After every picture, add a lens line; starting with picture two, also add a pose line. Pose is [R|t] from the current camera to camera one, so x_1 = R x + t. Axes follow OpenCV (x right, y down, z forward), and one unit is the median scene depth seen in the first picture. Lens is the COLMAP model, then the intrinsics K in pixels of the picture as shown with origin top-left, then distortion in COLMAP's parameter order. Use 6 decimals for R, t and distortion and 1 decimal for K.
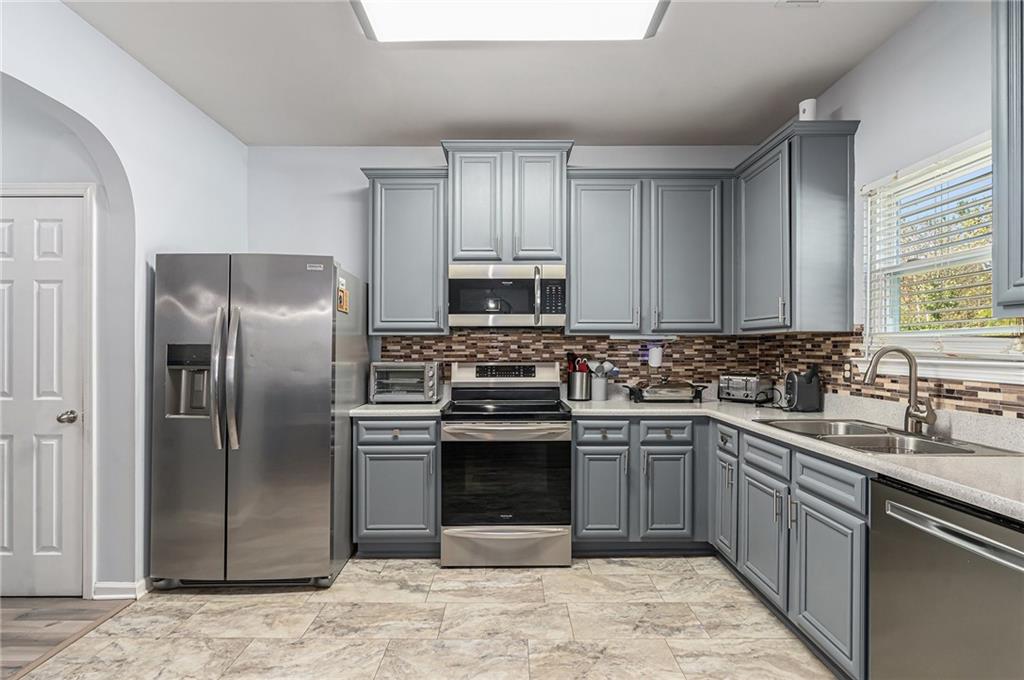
lens RADIAL K [[472.4, 0, 493.9], [0, 472.4, 338.9], [0, 0, 1]] dist [-0.014606, 0.007838]
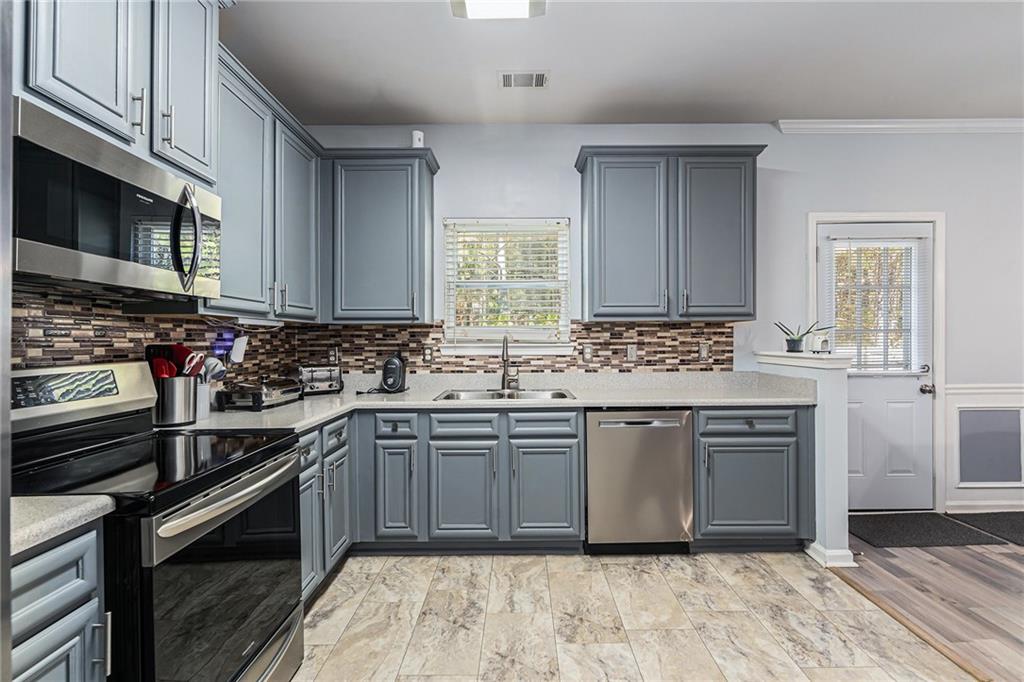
lens RADIAL K [[478.7, 0, 516.8], [0, 478.7, 330.2], [0, 0, 1]] dist [-0.020819, 0.000116]
pose [[-0.021442, 0.019788, 0.999574, -0.527565], [-0.014121, 0.999698, -0.020093, 0.021315], [-0.999670, -0.014546, -0.021156, 0.718625]]
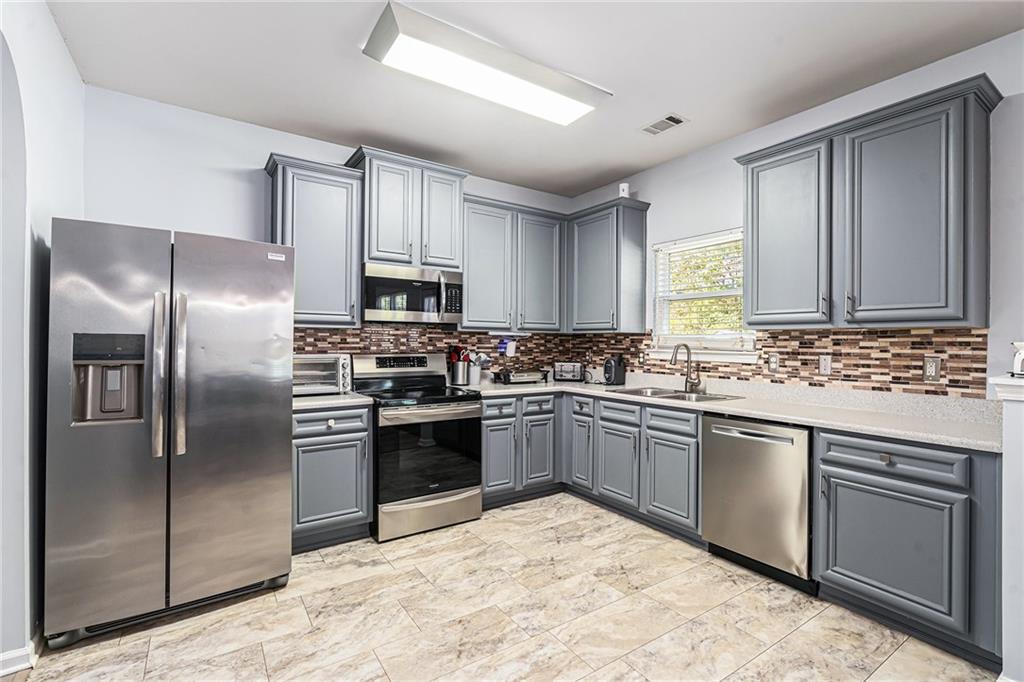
lens RADIAL K [[469.3, 0, 492.4], [0, 469.3, 326.7], [0, 0, 1]] dist [0.000836, 0.000947]
pose [[0.834719, 0.024801, 0.550118, -0.506504], [-0.020100, 0.999692, -0.014570, -0.003504], [-0.550309, 0.001105, 0.834960, -0.050142]]
